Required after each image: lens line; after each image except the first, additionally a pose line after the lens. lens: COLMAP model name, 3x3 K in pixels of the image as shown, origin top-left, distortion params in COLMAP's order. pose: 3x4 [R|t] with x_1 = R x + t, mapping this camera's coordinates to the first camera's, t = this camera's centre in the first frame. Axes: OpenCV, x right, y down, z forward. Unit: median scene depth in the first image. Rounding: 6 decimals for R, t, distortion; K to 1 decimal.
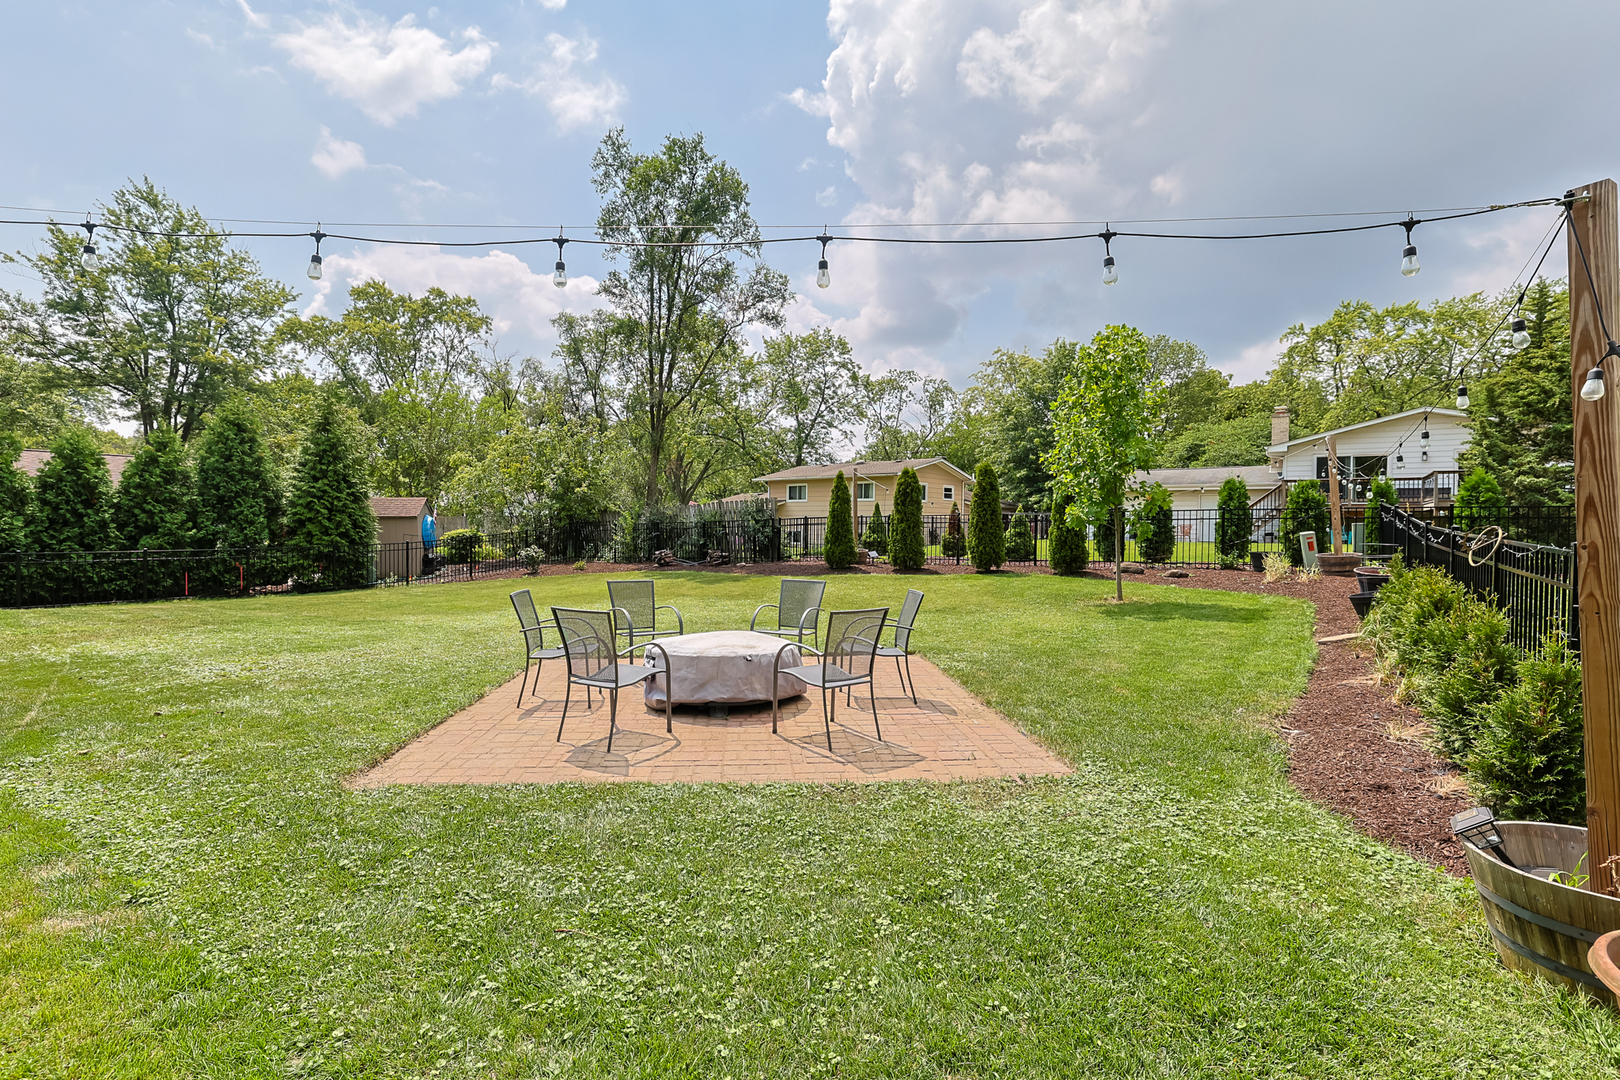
lens RADIAL K [[719.2, 0, 802.3], [0, 719.2, 534.4], [0, 0, 1]] dist [-0.031015, 0.015640]
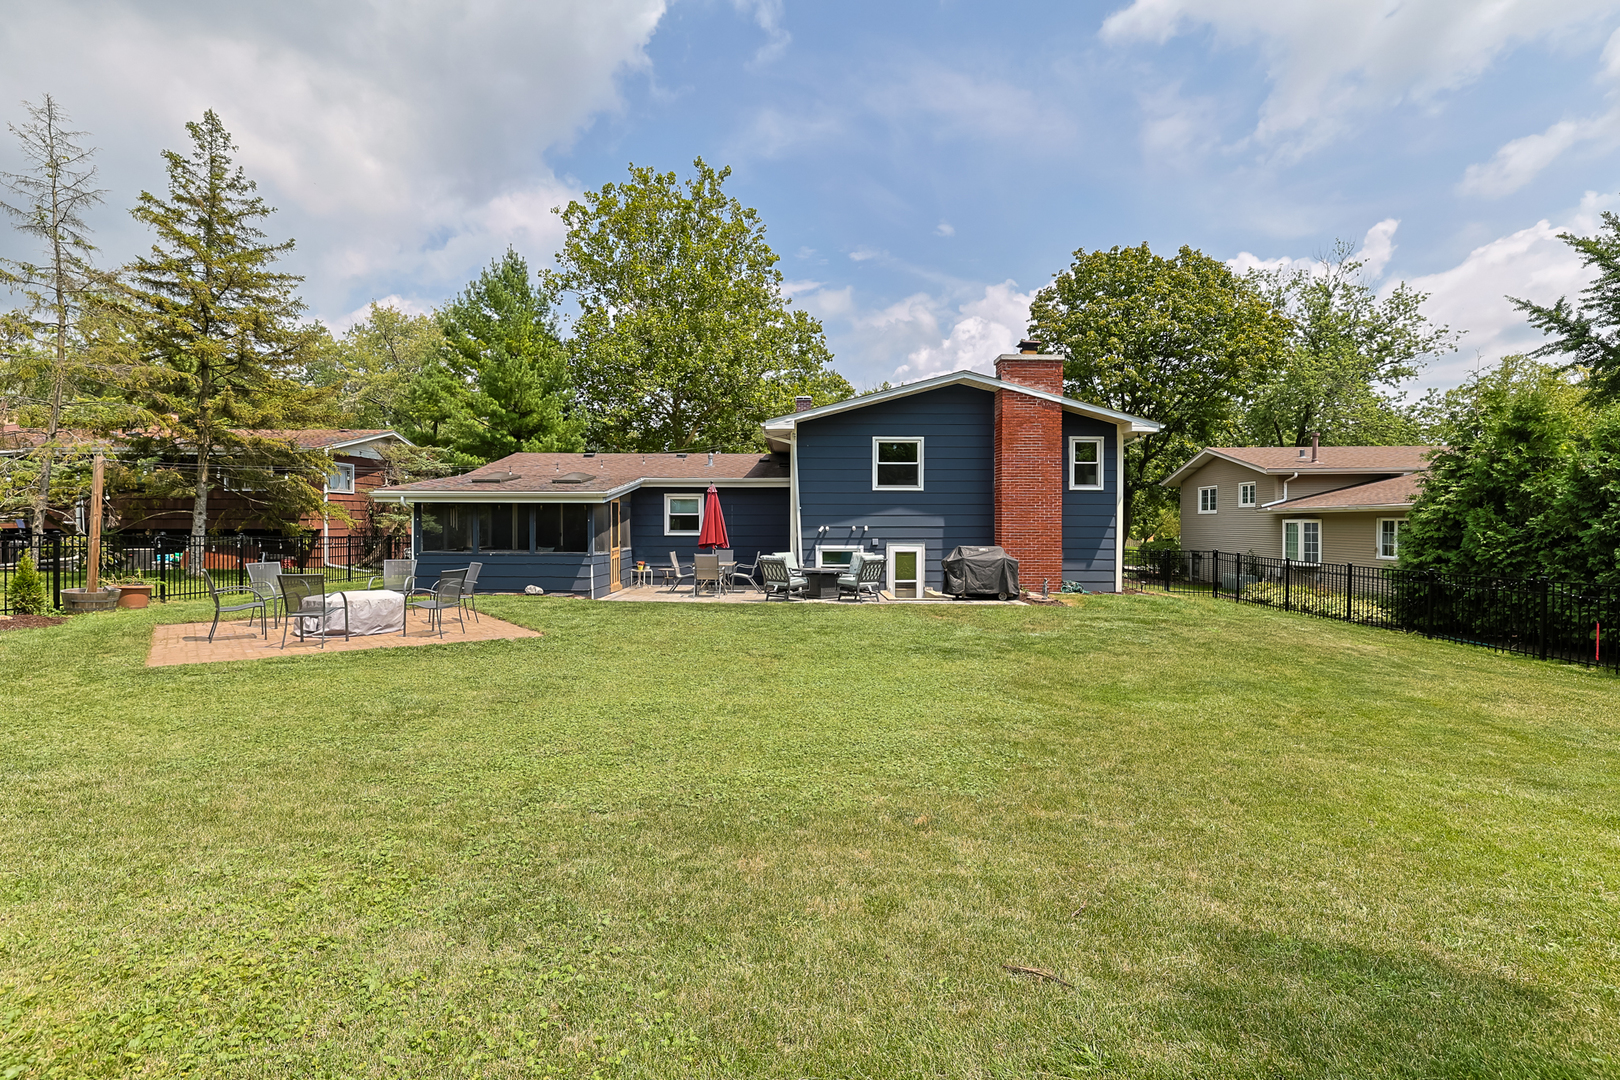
lens RADIAL K [[731.6, 0, 807.3], [0, 731.6, 536.5], [0, 0, 1]] dist [-0.025969, 0.017377]
pose [[-0.806123, -0.003989, -0.591734, 0.011839], [-0.021069, 0.999537, 0.021965, -0.016508], [0.591372, 0.030174, -0.805834, 1.056868]]
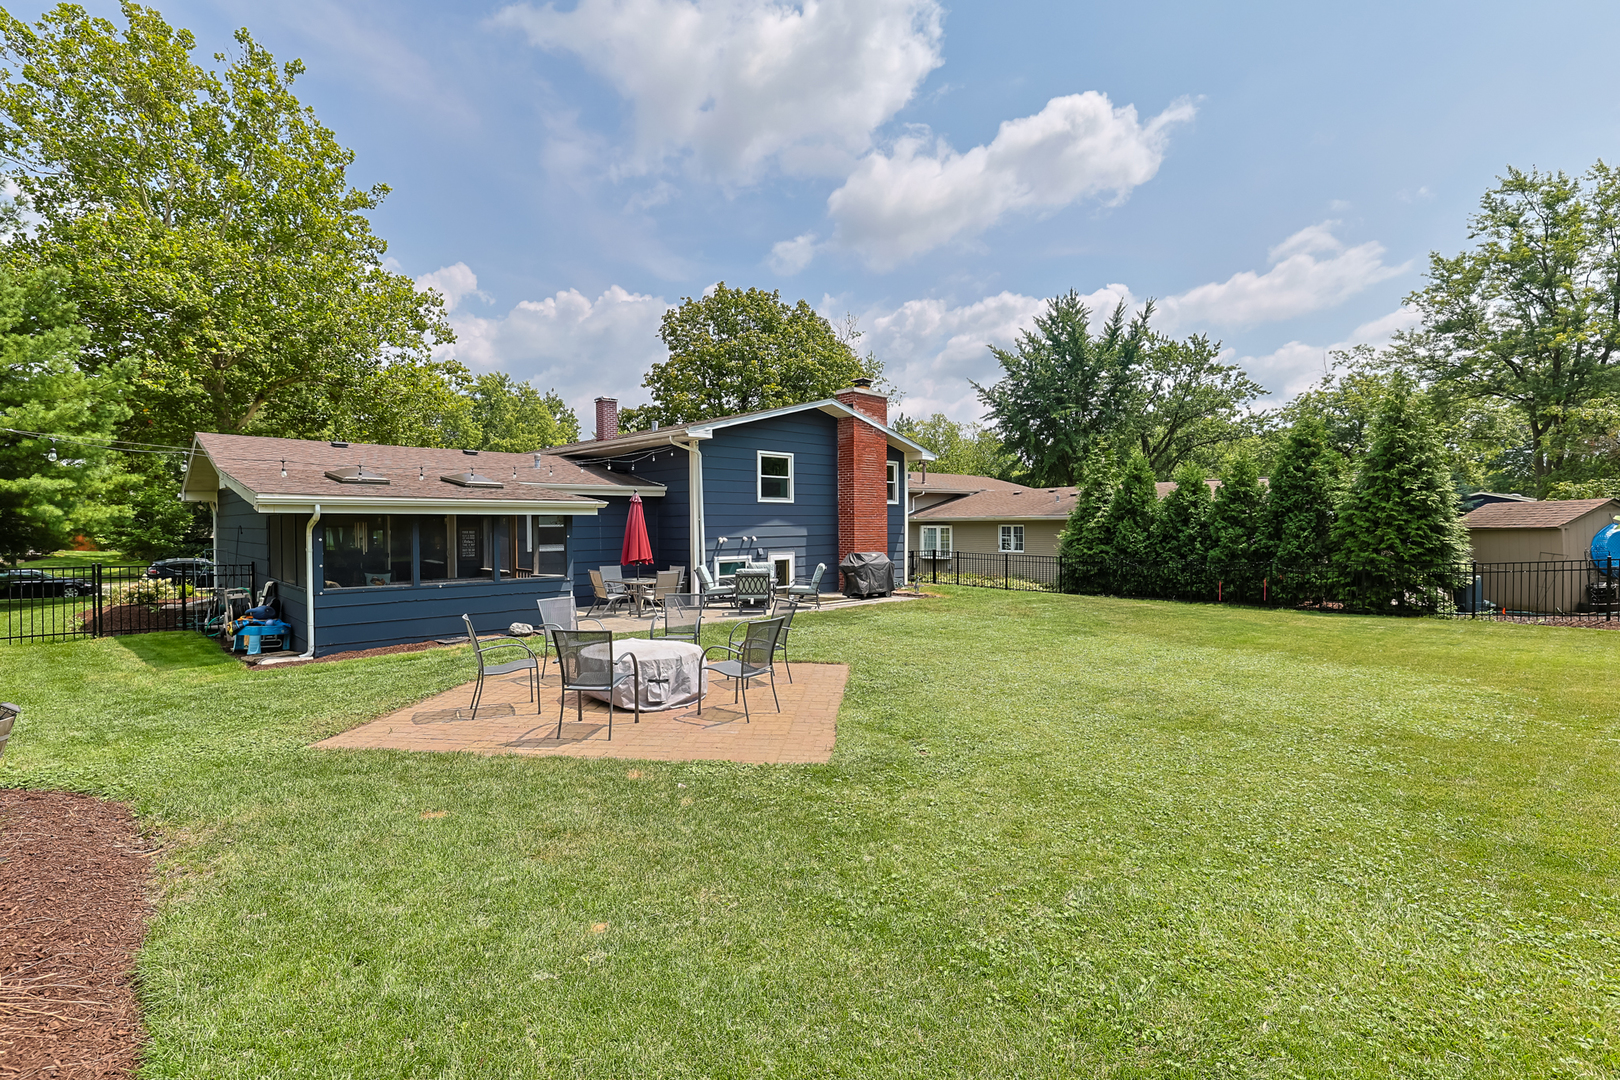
lens RADIAL K [[731.6, 0, 807.3], [0, 731.6, 536.5], [0, 0, 1]] dist [-0.025969, 0.017377]
pose [[-0.169608, 0.005006, -0.985499, 0.377922], [-0.010668, 0.999919, 0.006915, -0.018380], [0.985454, 0.011686, -0.169541, 0.523380]]
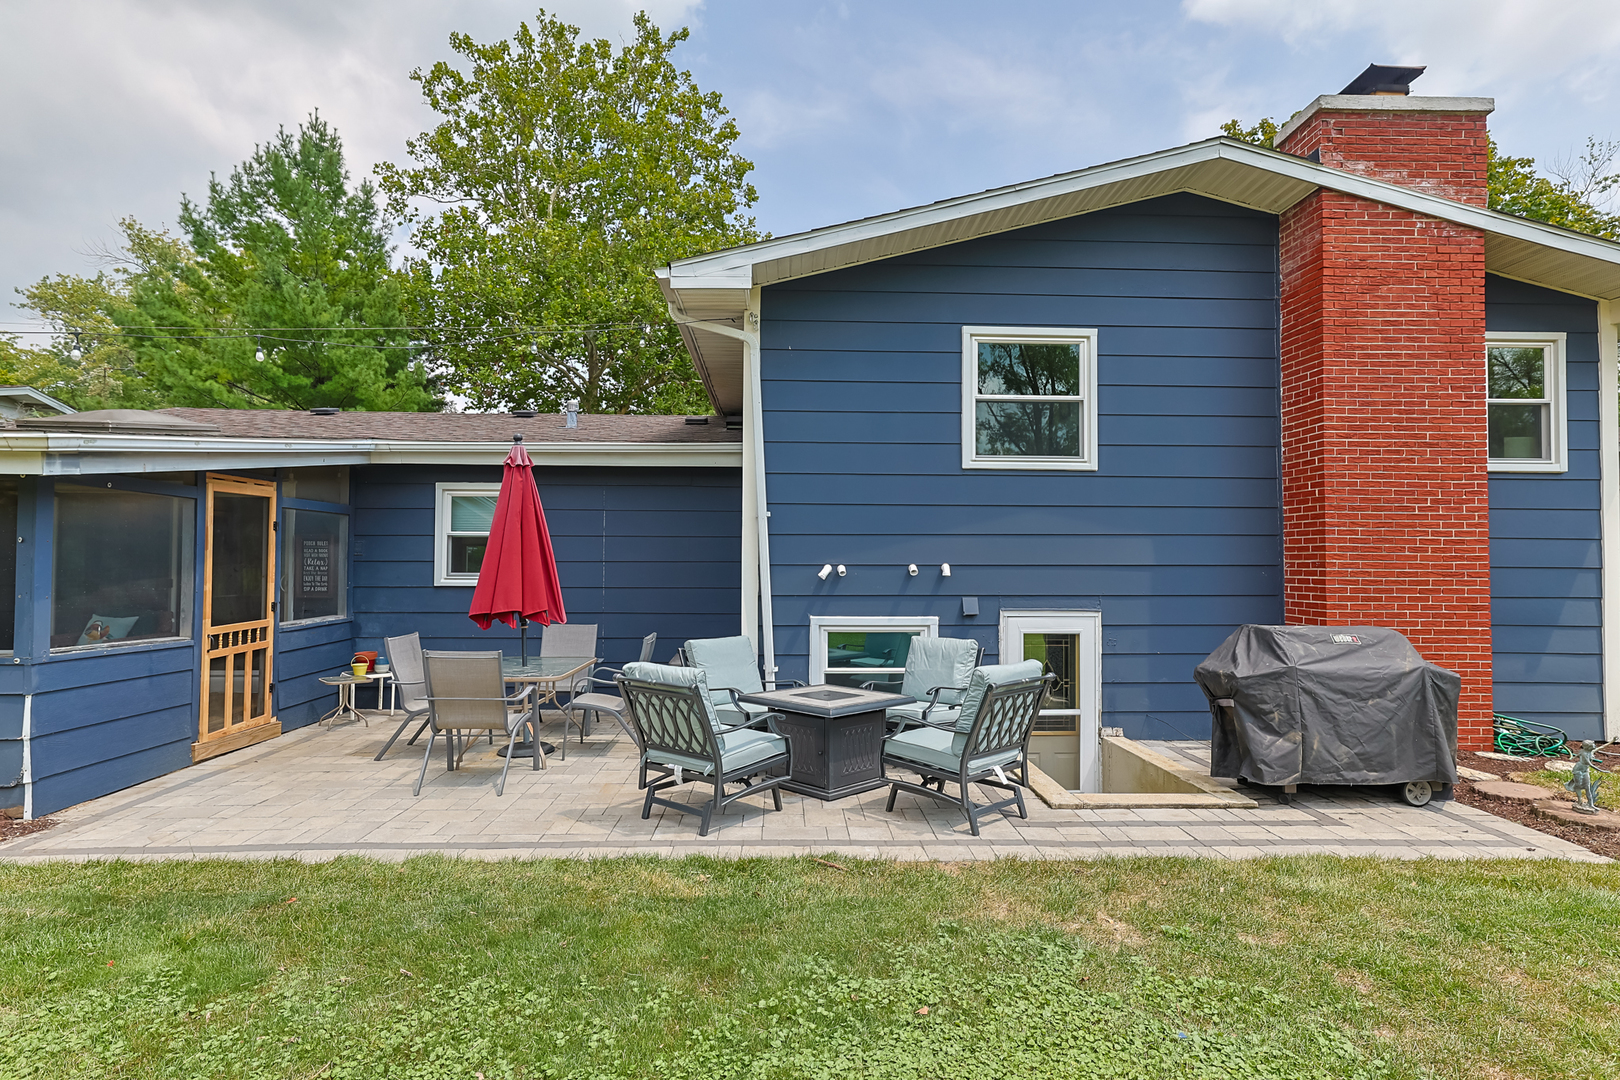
lens RADIAL K [[844.6, 0, 824.2], [0, 844.6, 539.7], [0, 0, 1]] dist [0.001975, 0.000195]
pose [[-0.791116, -0.037547, -0.610512, -0.349567], [-0.024406, 0.999257, -0.029829, -0.008154], [0.611179, -0.008698, -0.791445, 0.578515]]
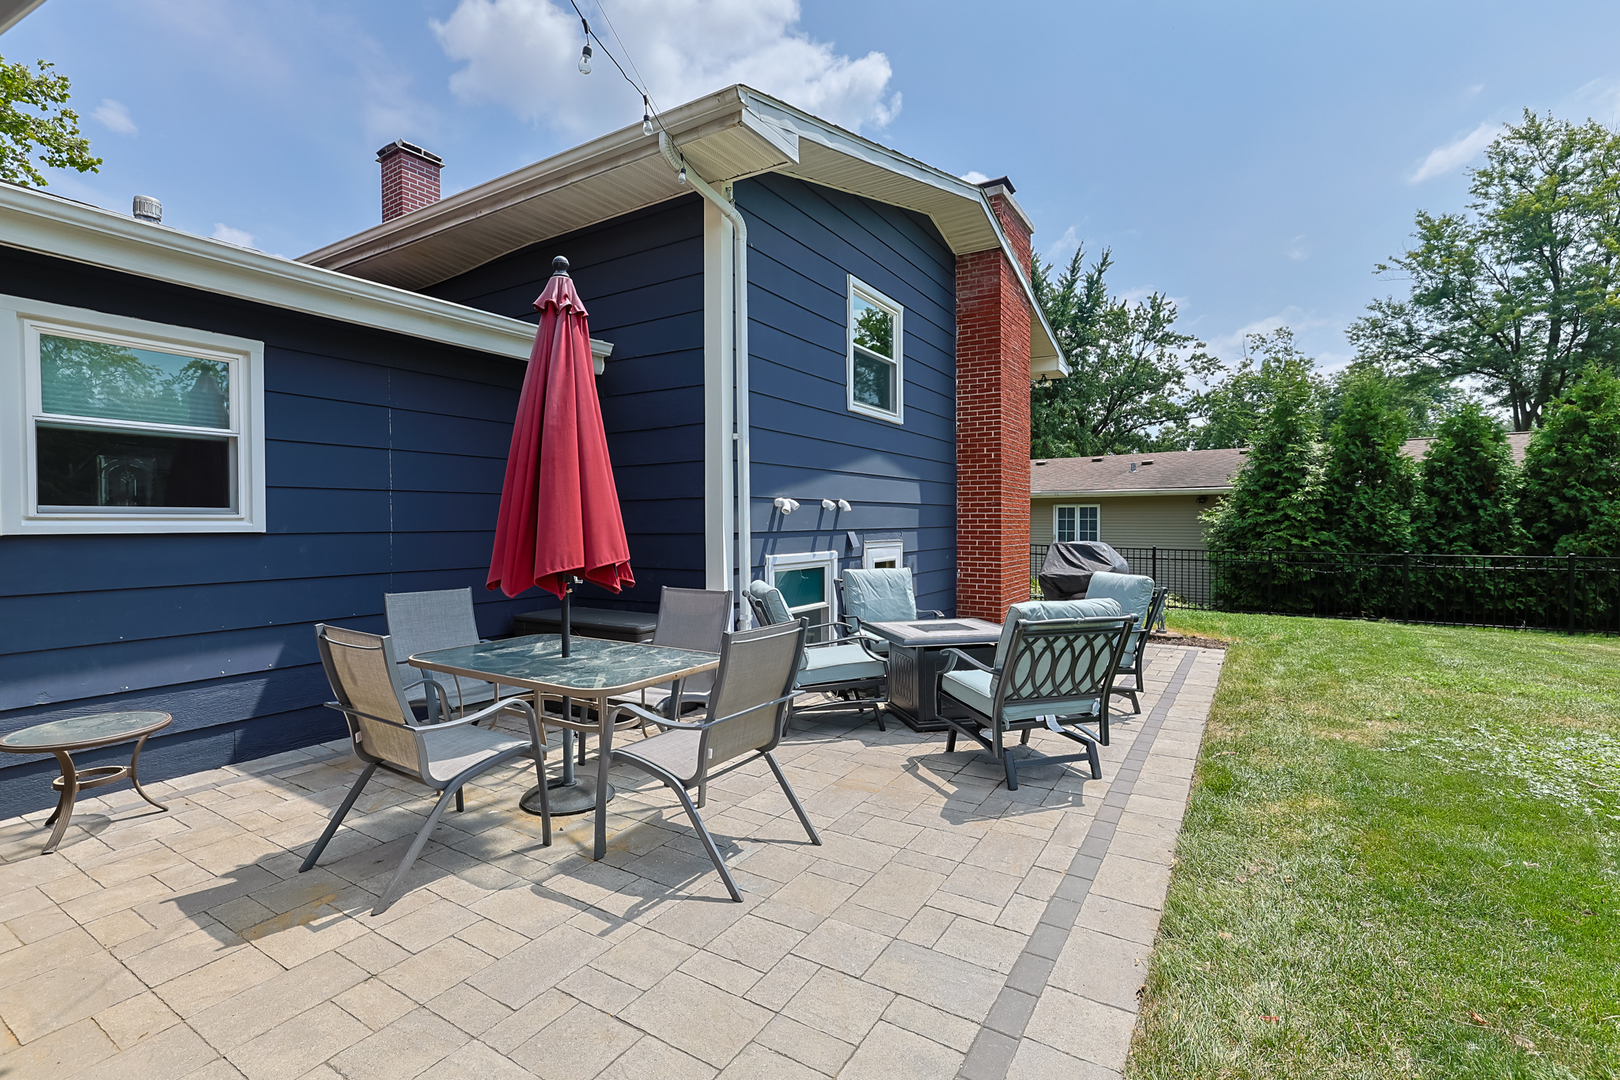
lens RADIAL K [[731.6, 0, 807.3], [0, 731.6, 536.5], [0, 0, 1]] dist [-0.025969, 0.017377]
pose [[0.070926, 0.006372, -0.997461, -0.273267], [-0.011690, 0.999916, 0.005557, 0.008176], [0.997413, 0.011266, 0.070994, 0.213726]]
